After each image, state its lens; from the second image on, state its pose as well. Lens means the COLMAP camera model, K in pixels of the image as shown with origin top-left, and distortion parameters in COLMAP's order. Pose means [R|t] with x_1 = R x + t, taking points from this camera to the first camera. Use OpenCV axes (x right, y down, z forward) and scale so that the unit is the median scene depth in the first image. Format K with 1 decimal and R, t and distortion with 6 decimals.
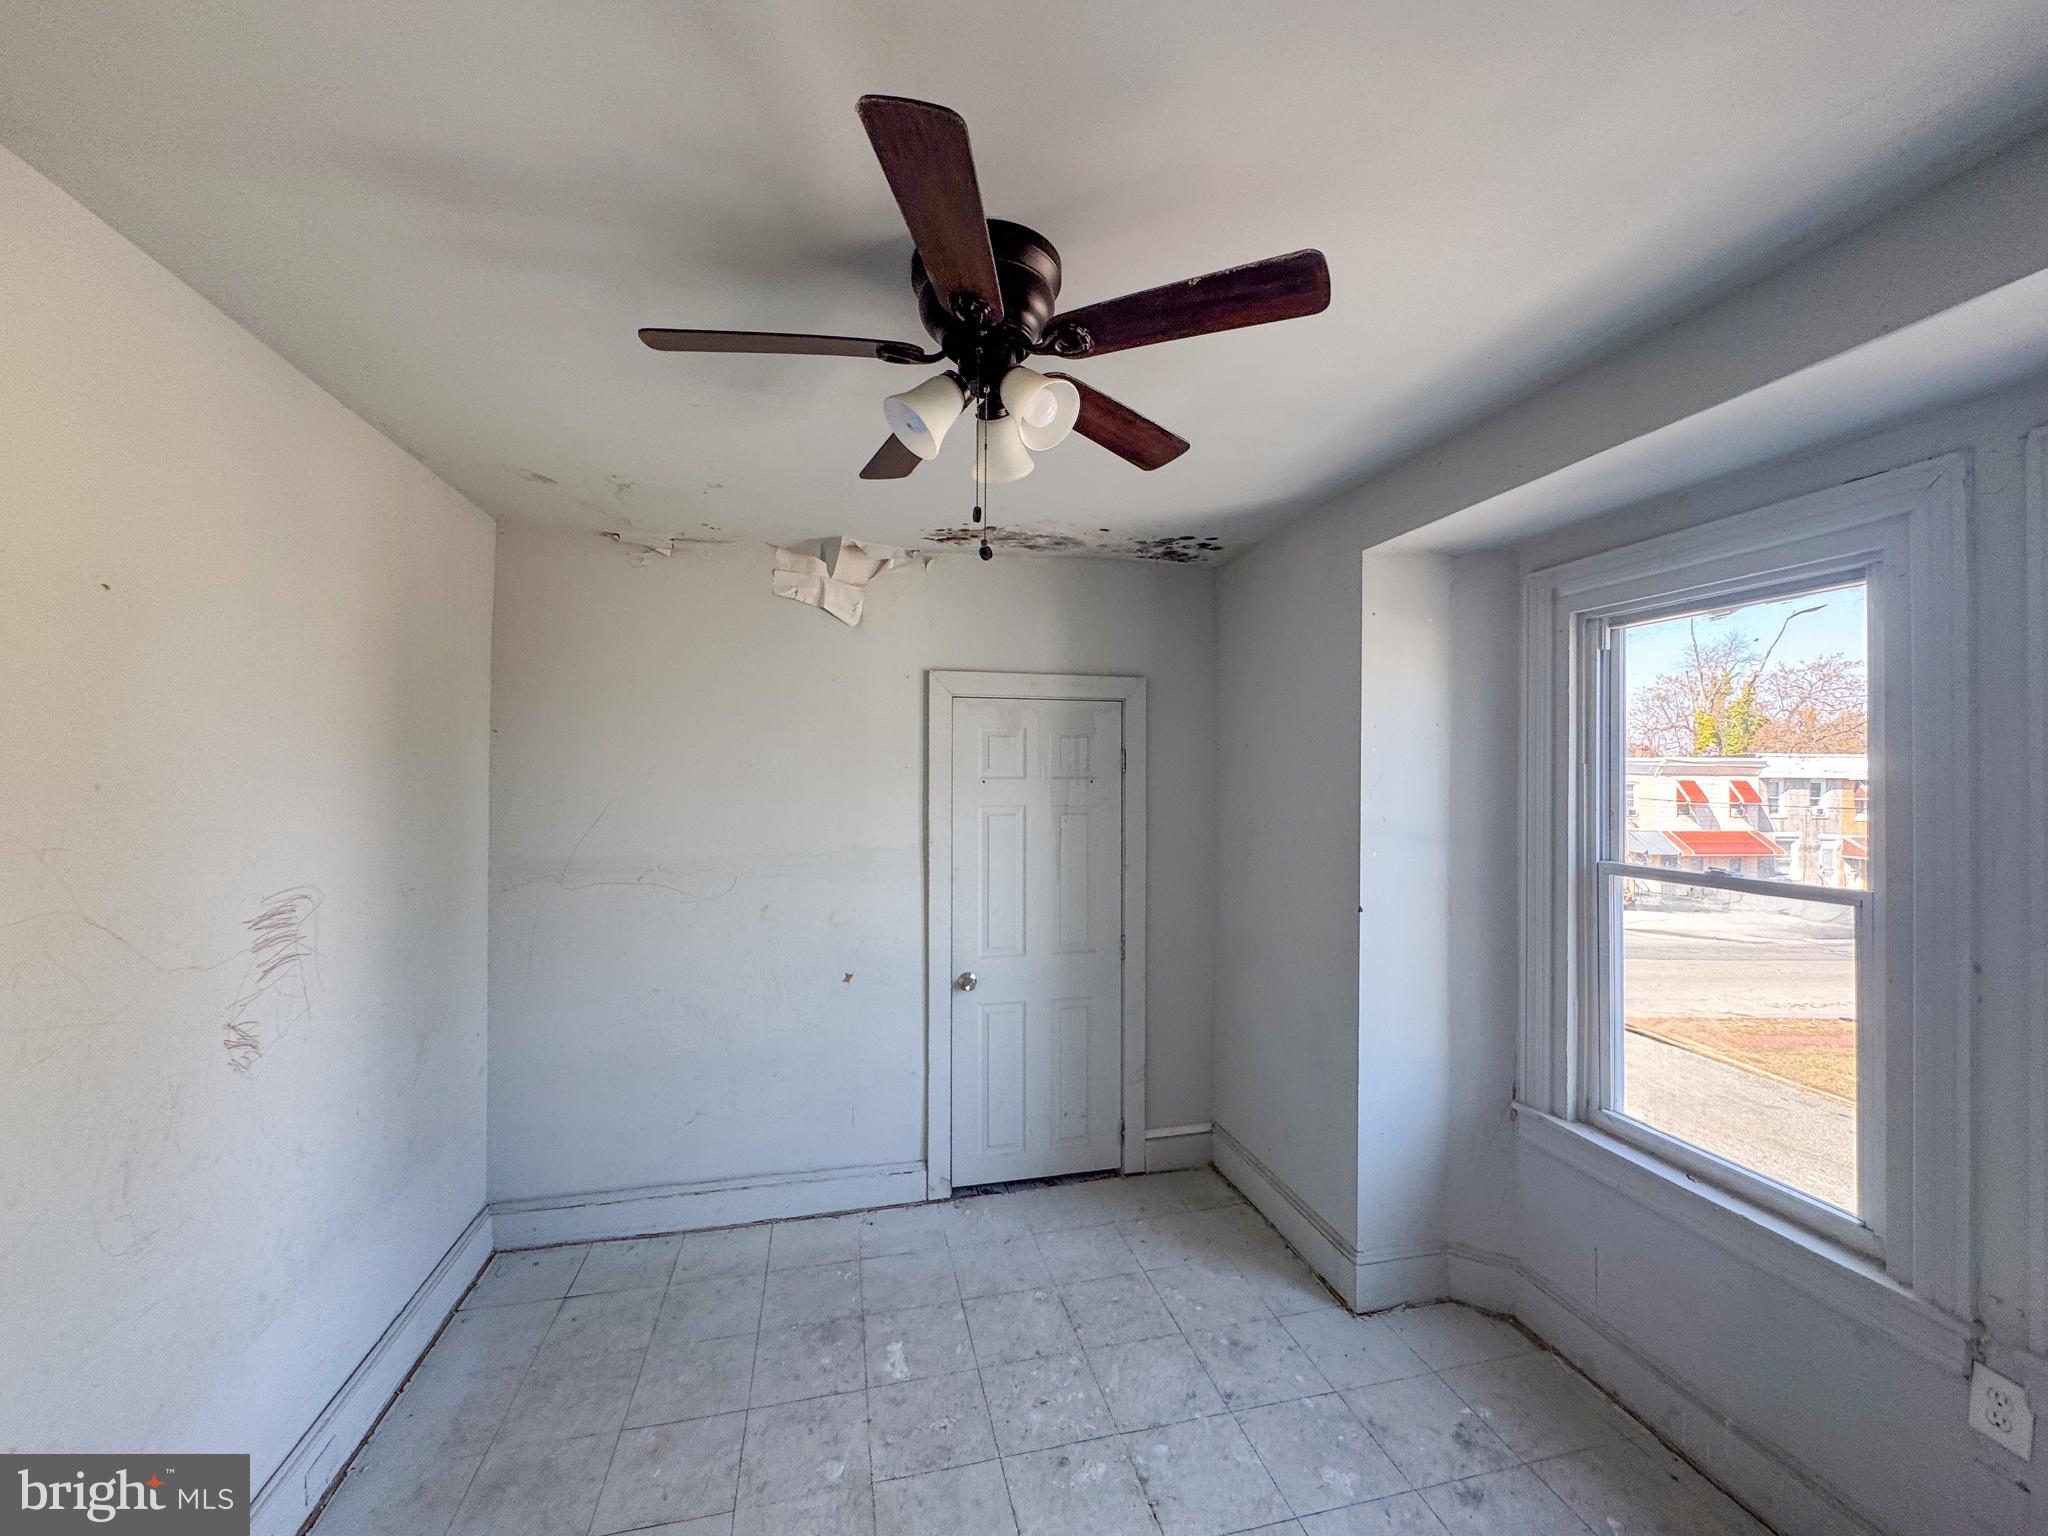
lens RADIAL K [[817.7, 0, 1031.0], [0, 817.7, 770.4], [0, 0, 1]] dist [-0.002472, 0.000229]
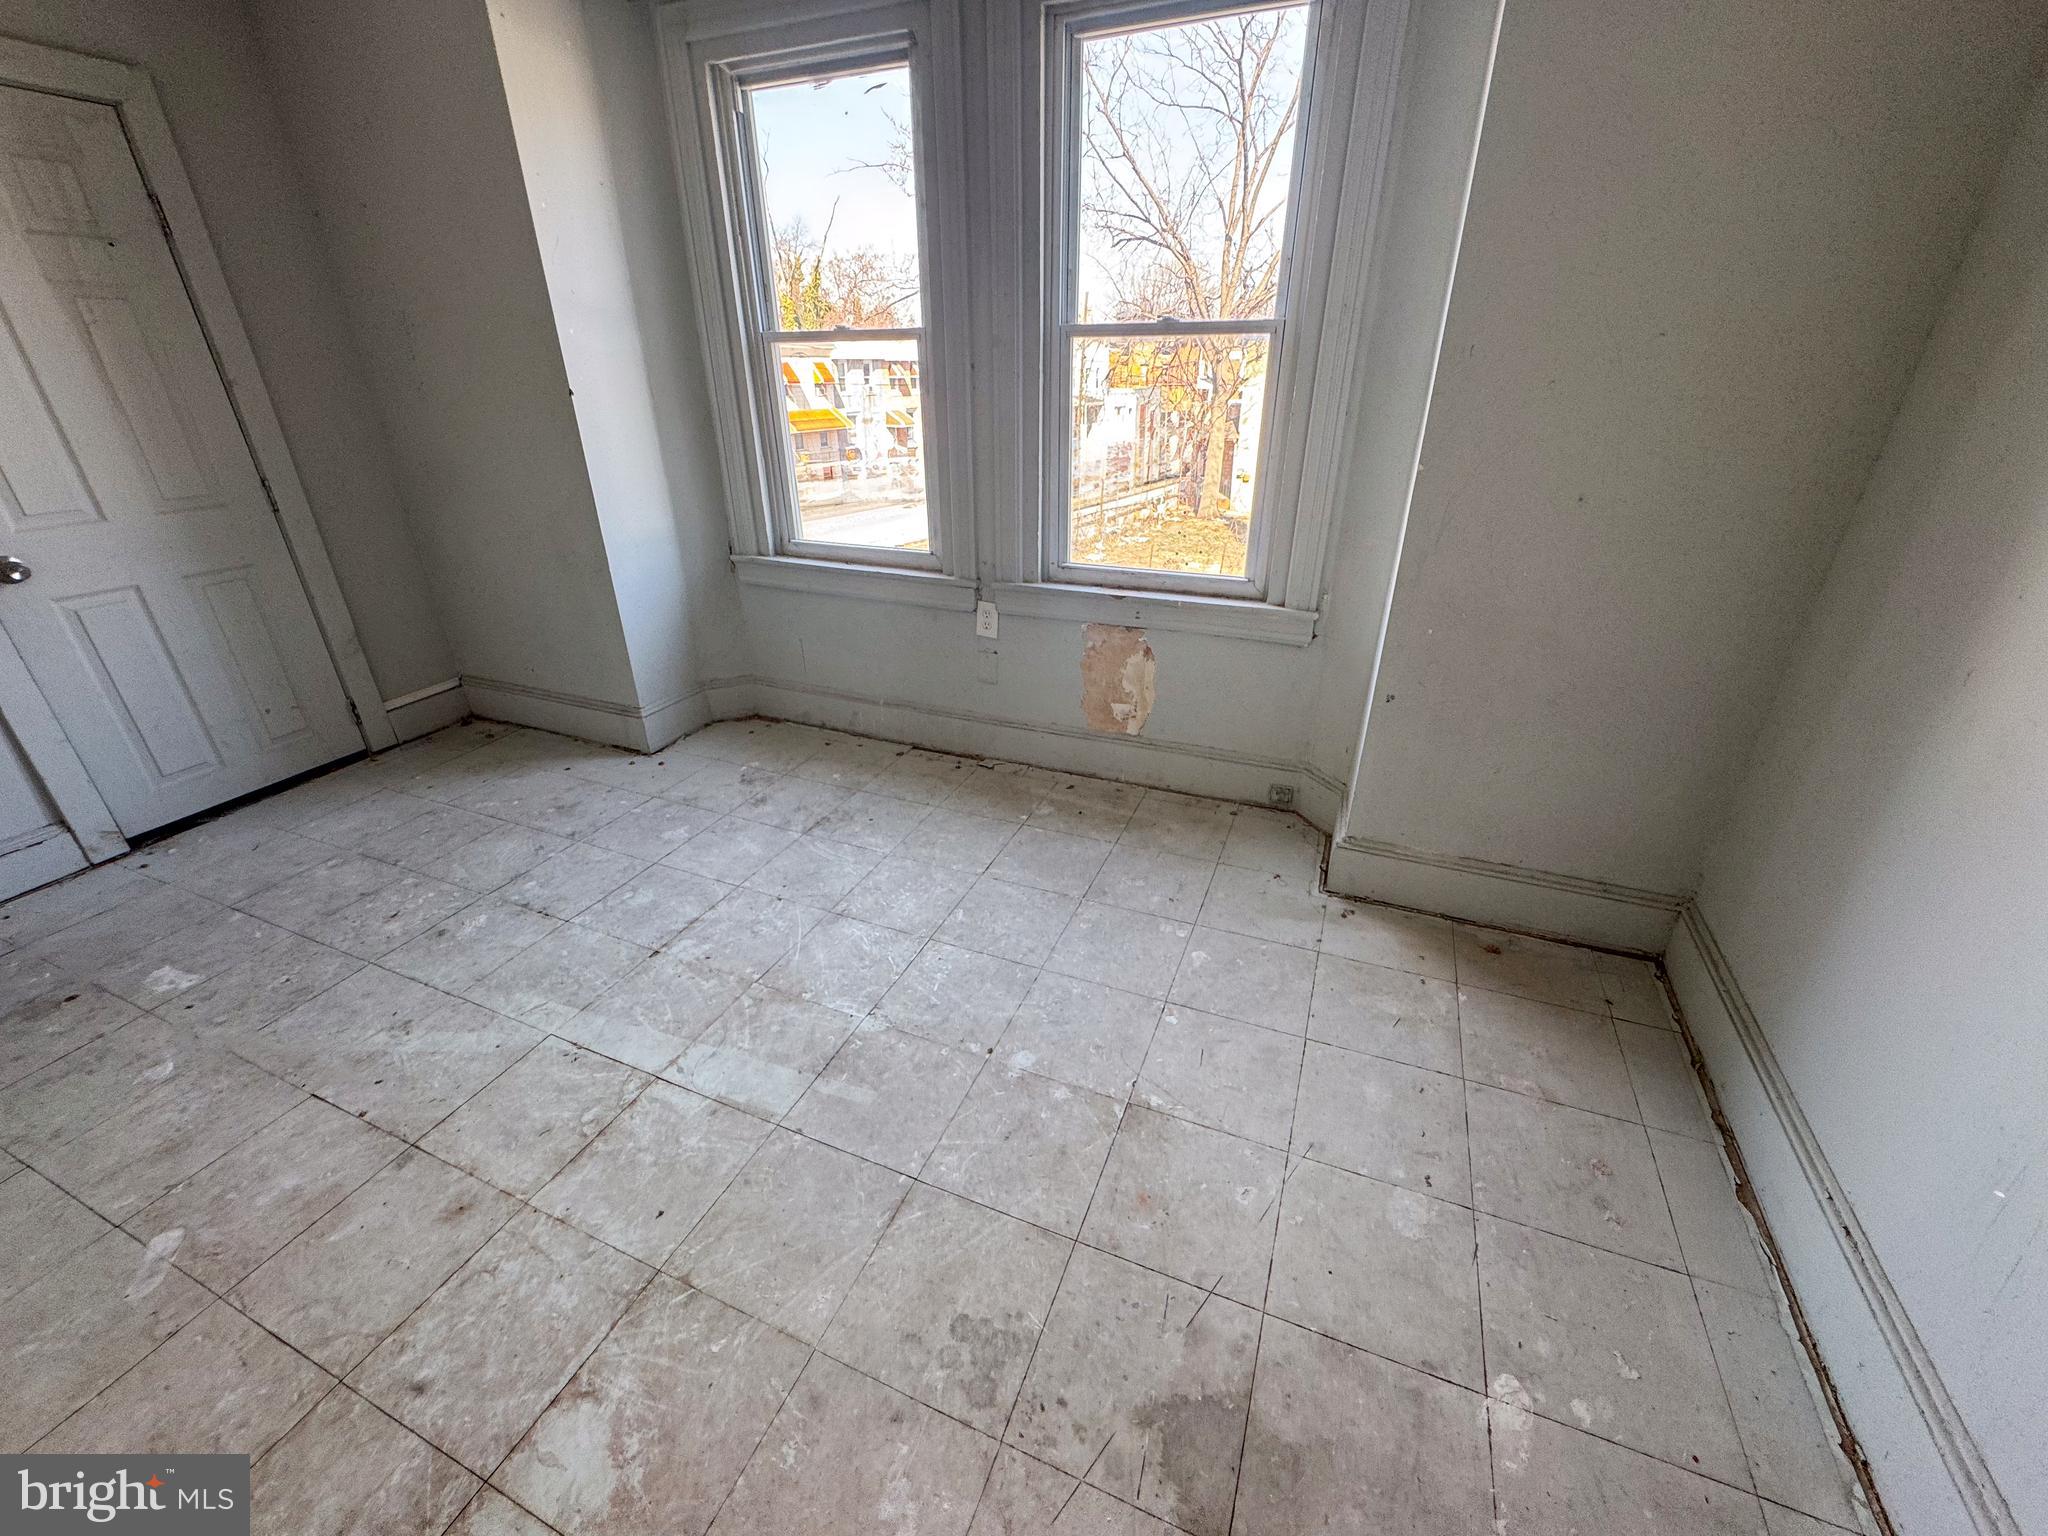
lens RADIAL K [[817.7, 0, 1018.5], [0, 817.7, 774.2], [0, 0, 1]] dist [-0.002472, 0.000229]
pose [[0.593799, -0.362317, 0.718421, -0.172660], [0.004352, 0.894311, 0.447425, 0.149260], [-0.804602, -0.262555, 0.532617, -0.111330]]
